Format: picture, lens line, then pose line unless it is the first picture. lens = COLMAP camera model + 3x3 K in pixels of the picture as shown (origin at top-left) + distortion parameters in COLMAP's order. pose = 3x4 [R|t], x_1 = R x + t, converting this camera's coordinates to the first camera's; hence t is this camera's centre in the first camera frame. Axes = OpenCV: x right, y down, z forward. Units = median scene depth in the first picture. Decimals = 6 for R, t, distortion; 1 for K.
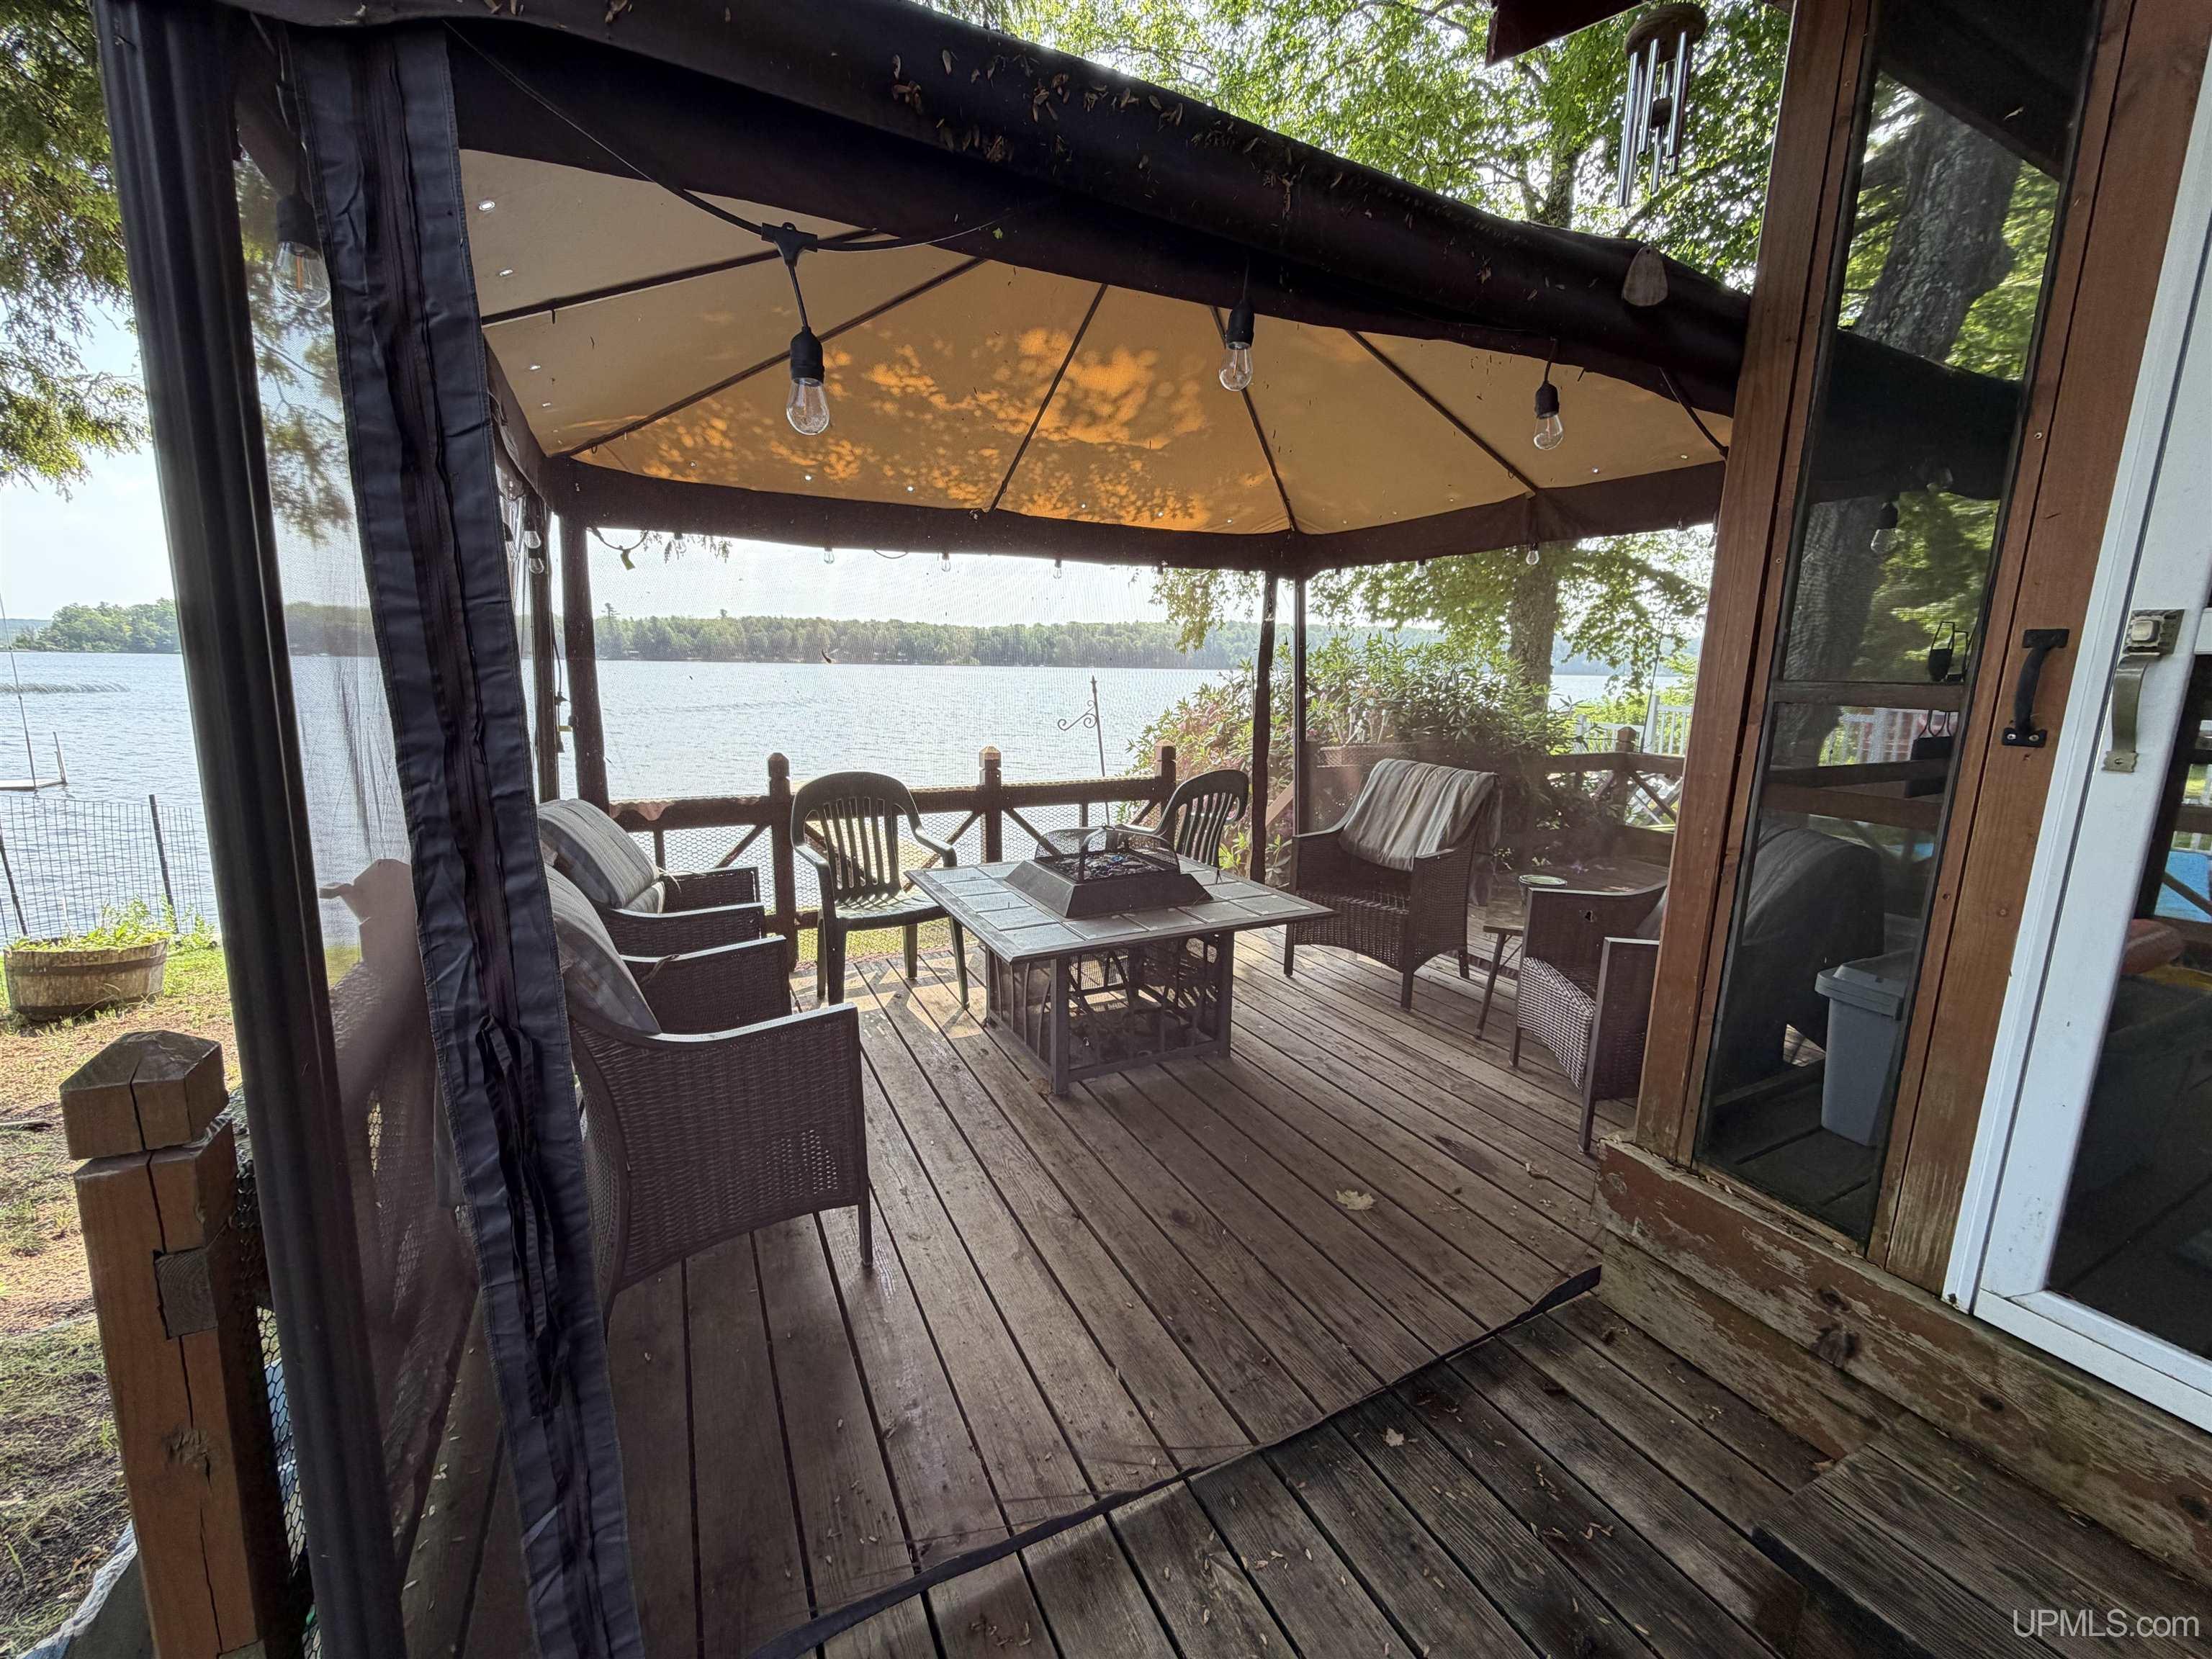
lens RADIAL K [[880.6, 0, 1101.4], [0, 880.6, 826.9], [0, 0, 1]] dist [-0.000614, -0.000416]
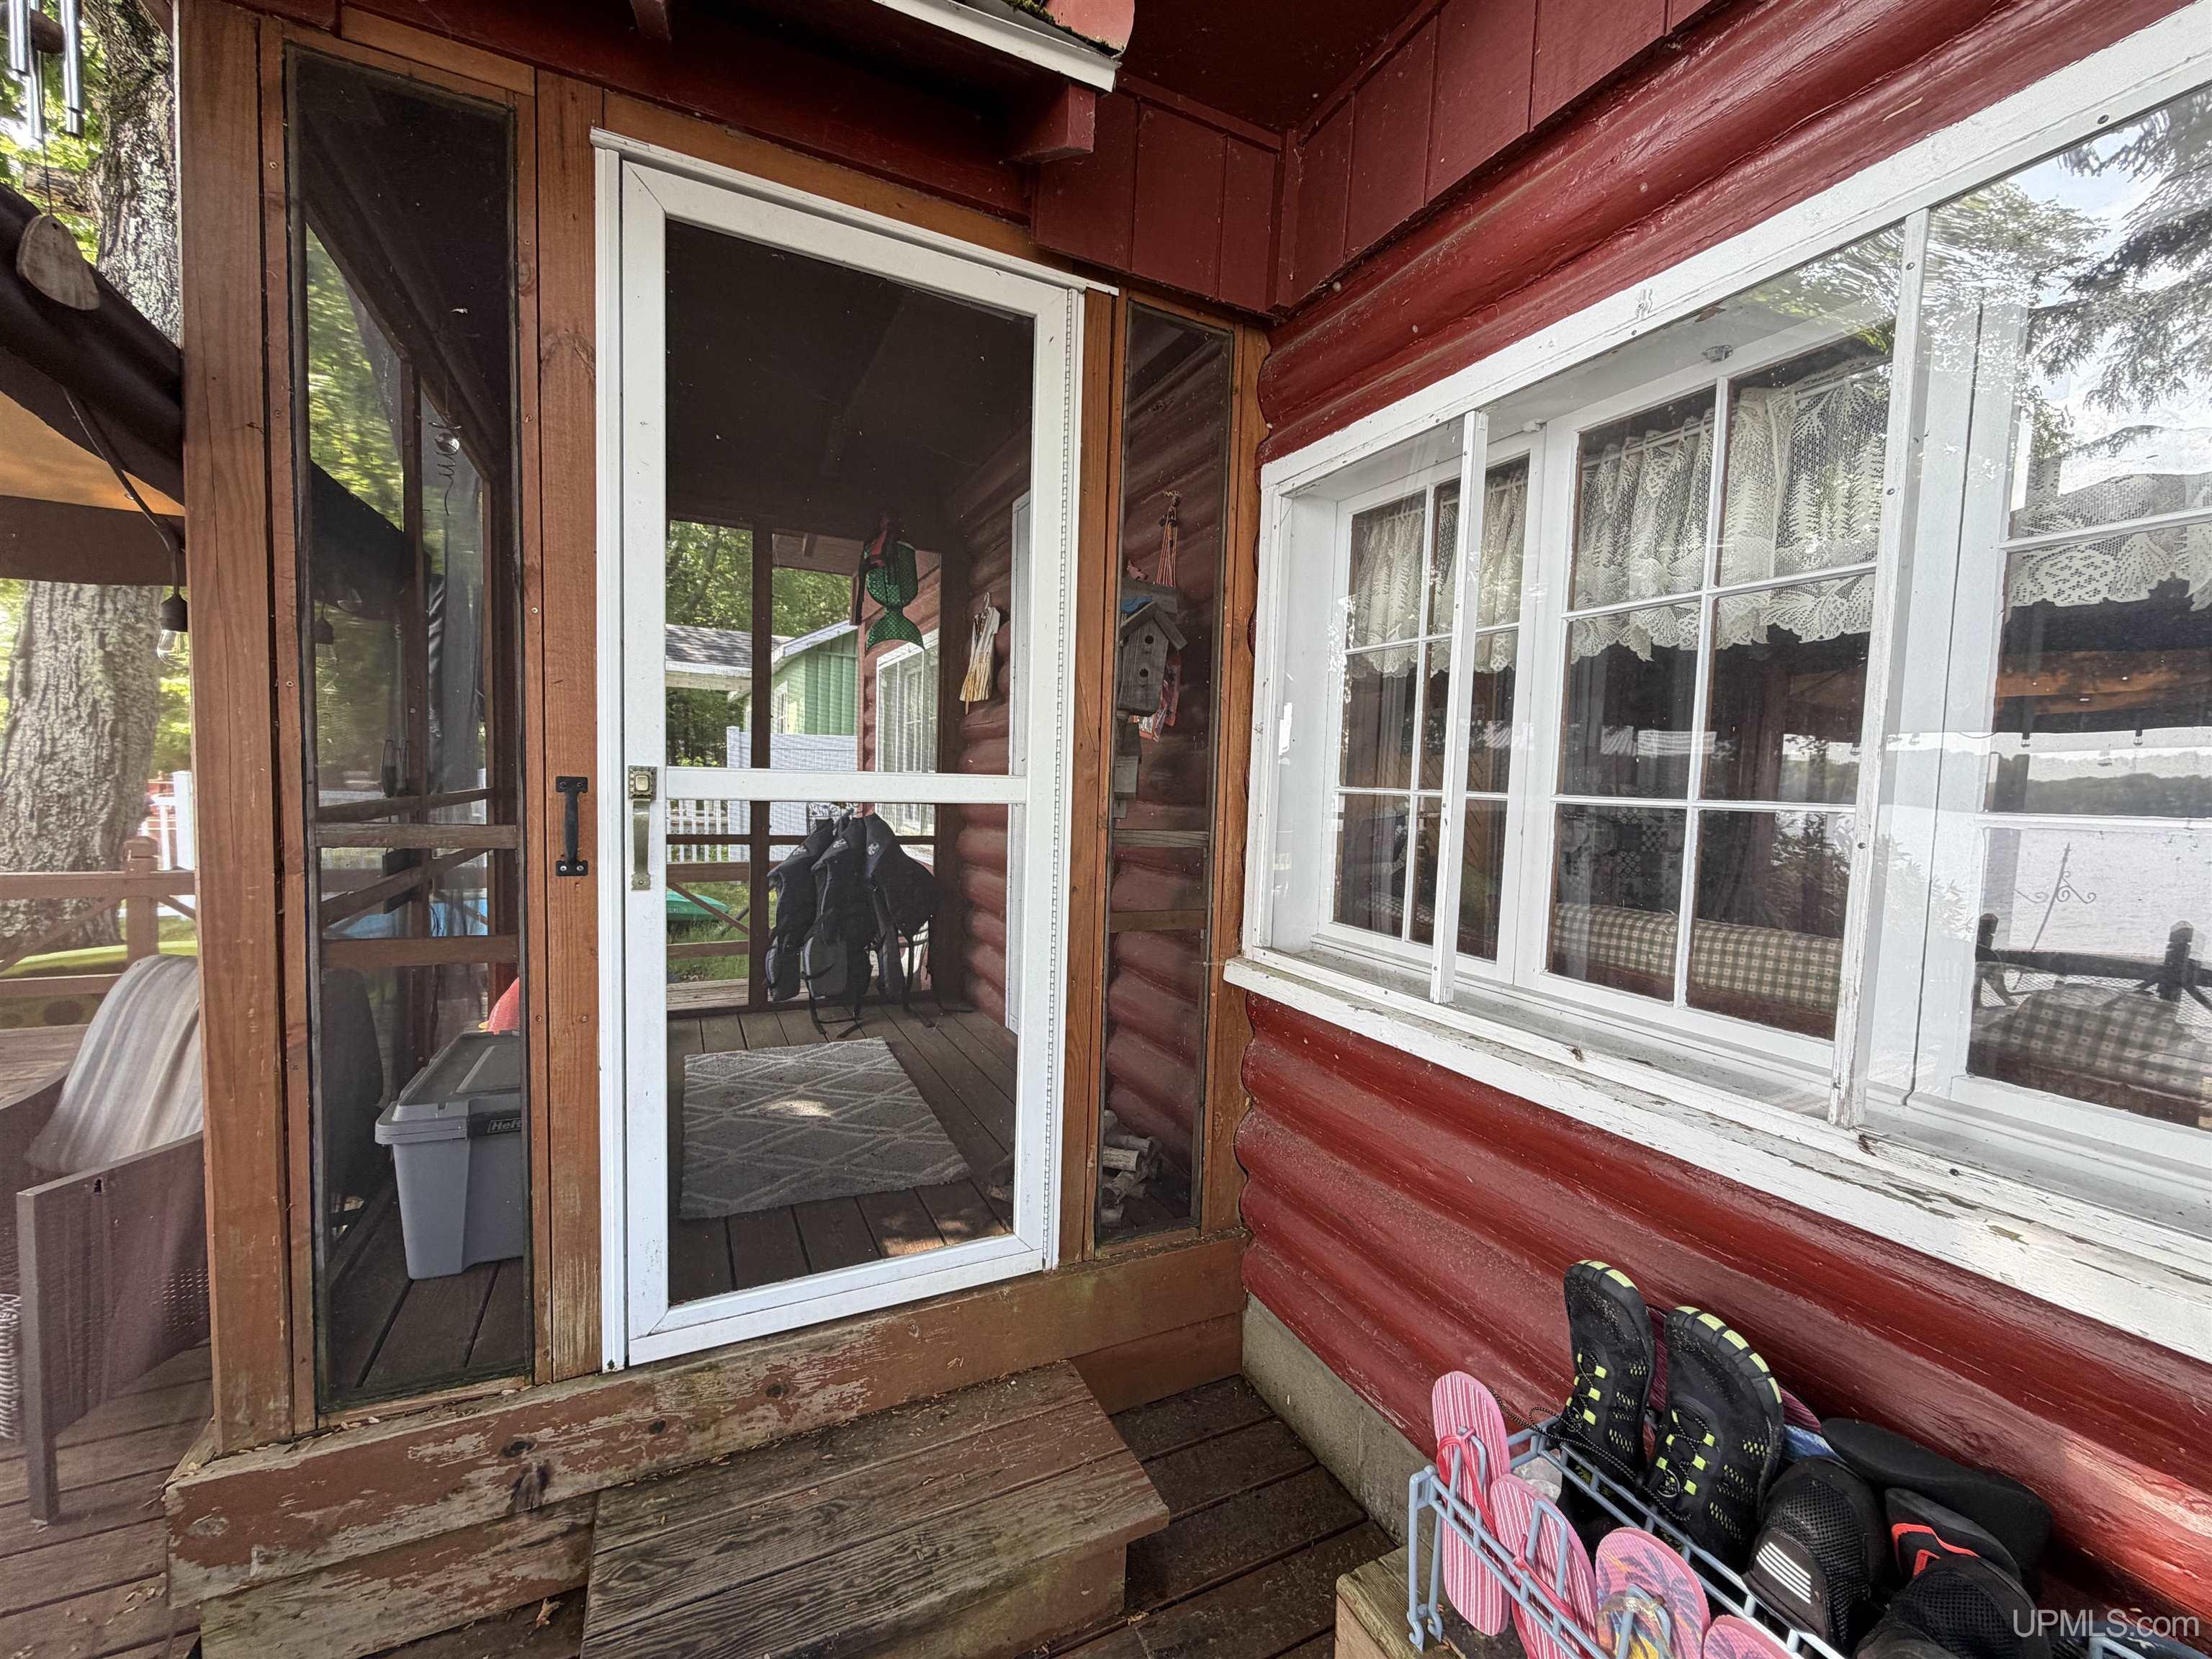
lens RADIAL K [[880.6, 0, 1100.3], [0, 880.6, 828.0], [0, 0, 1]] dist [-0.000614, -0.000416]
pose [[0.018421, -0.076240, 0.996919, -0.076805], [0.151138, 0.985843, 0.072600, -0.114208], [-0.988341, 0.149335, 0.029683, 0.233245]]
